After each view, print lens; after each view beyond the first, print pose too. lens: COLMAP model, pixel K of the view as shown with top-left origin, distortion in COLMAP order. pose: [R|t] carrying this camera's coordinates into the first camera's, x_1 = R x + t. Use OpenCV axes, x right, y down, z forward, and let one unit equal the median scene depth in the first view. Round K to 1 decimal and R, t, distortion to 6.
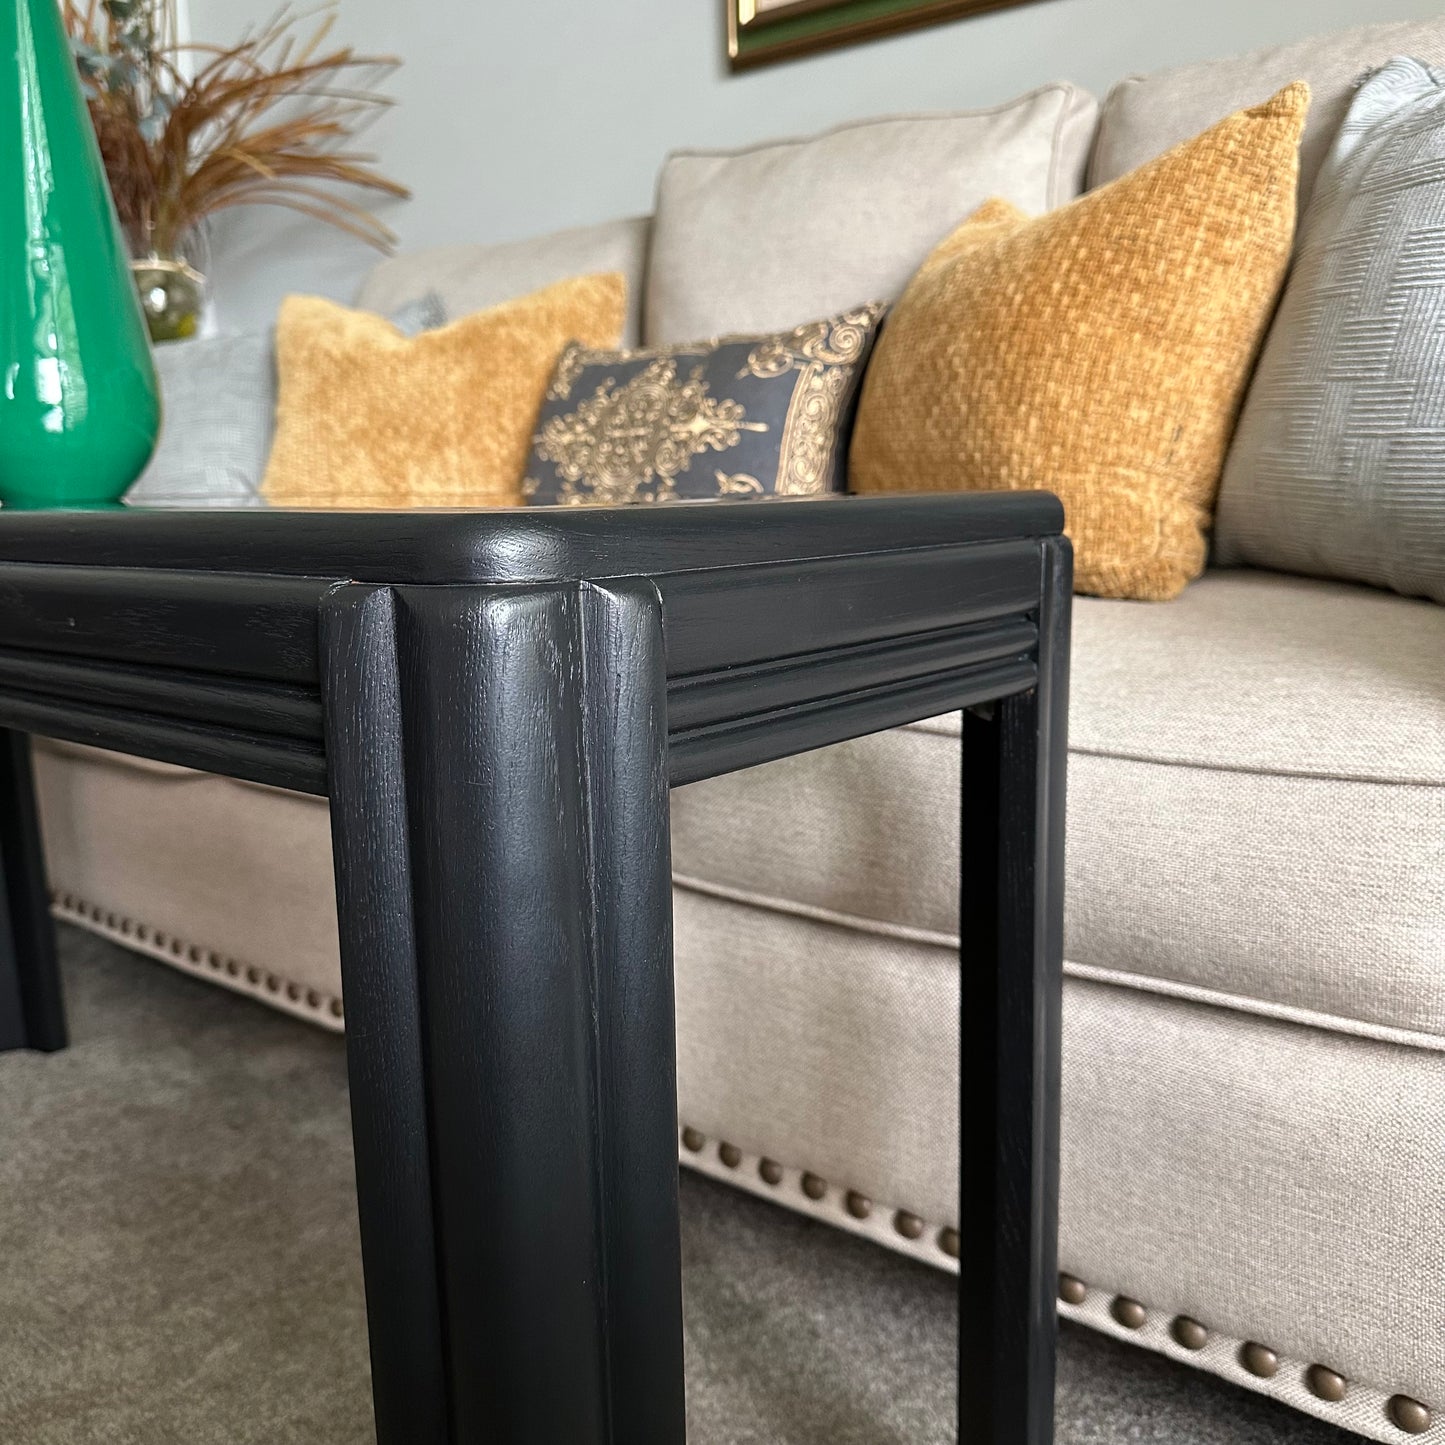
lens RADIAL K [[1389.7, 0, 722.5], [0, 1389.7, 722.5], [0, 0, 1]] dist [0.084230, -0.160589]
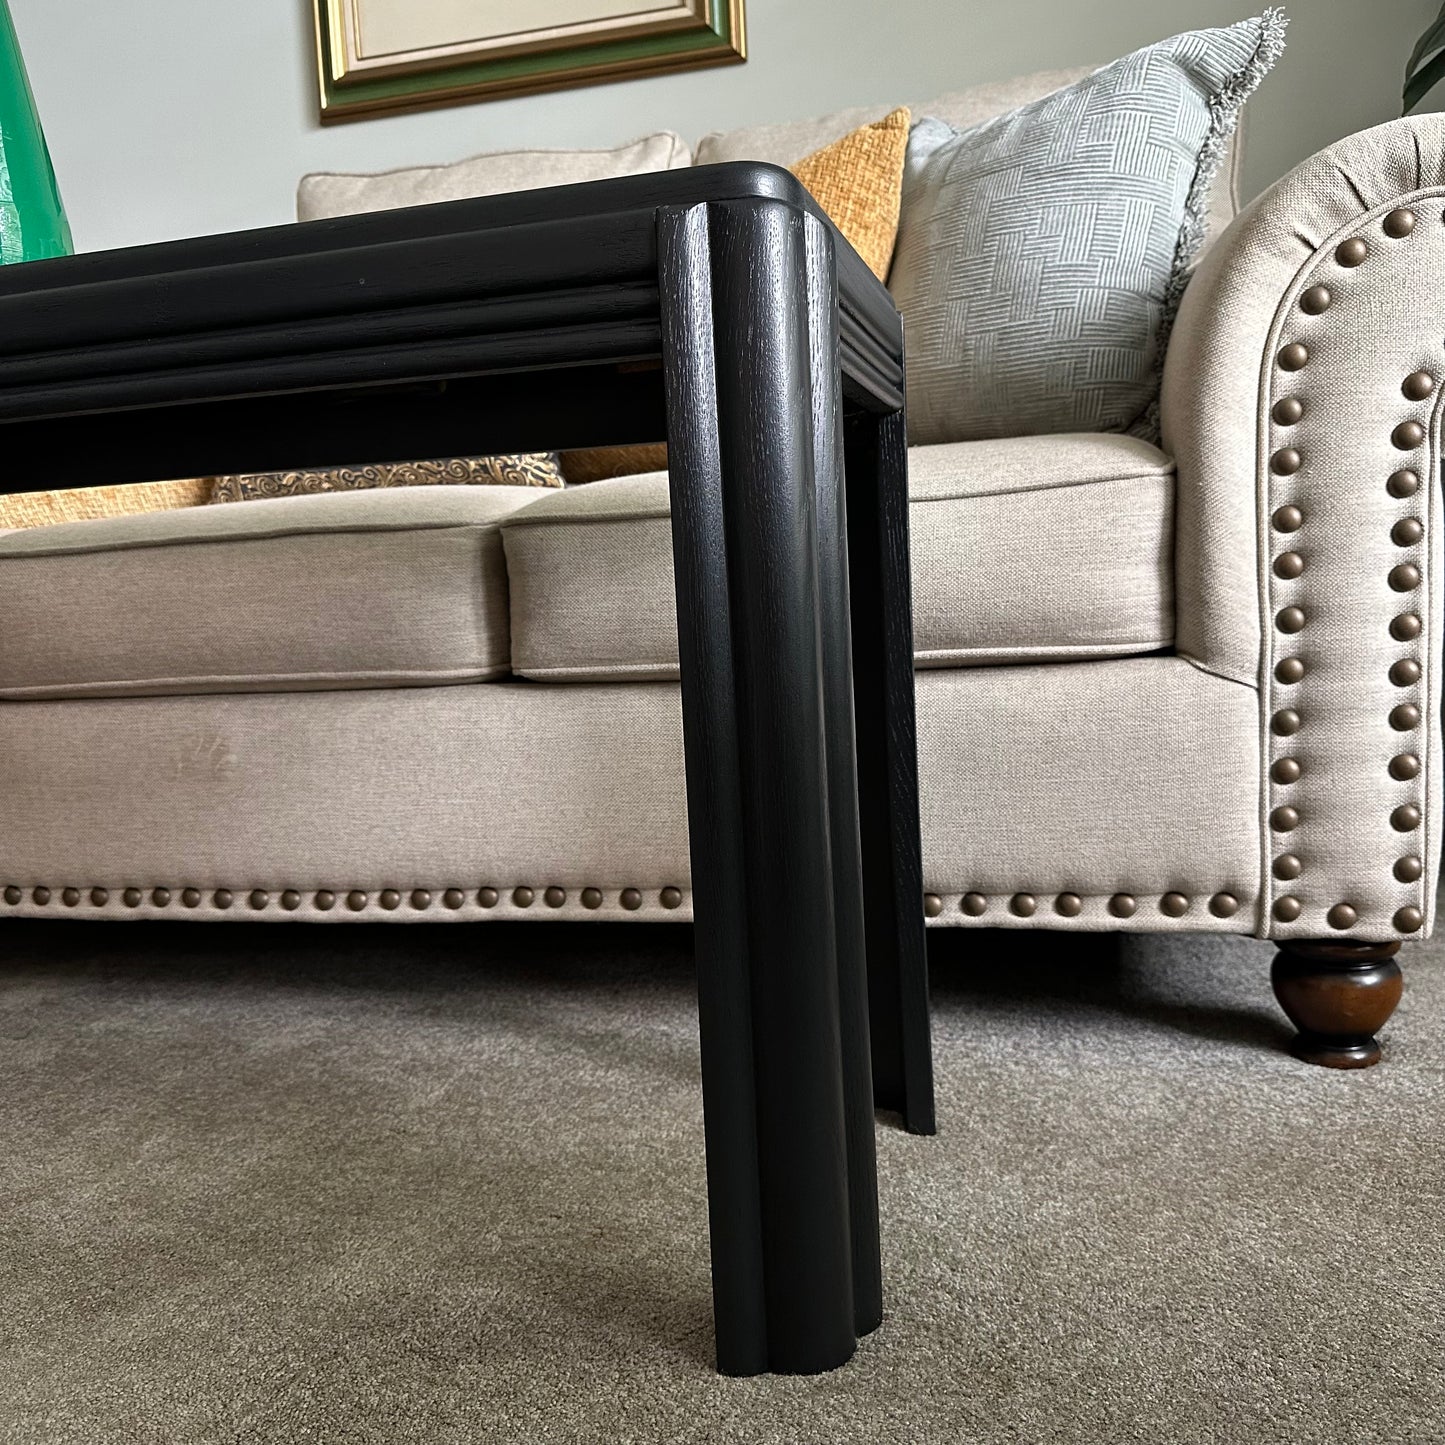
lens RADIAL K [[1389.7, 0, 722.5], [0, 1389.7, 722.5], [0, 0, 1]] dist [0.084230, -0.160589]
pose [[0.911465, -0.064454, 0.406296, -0.396226], [0.103830, 0.991718, -0.075602, 0.271464], [-0.398058, 0.111095, 0.910608, -0.192999]]
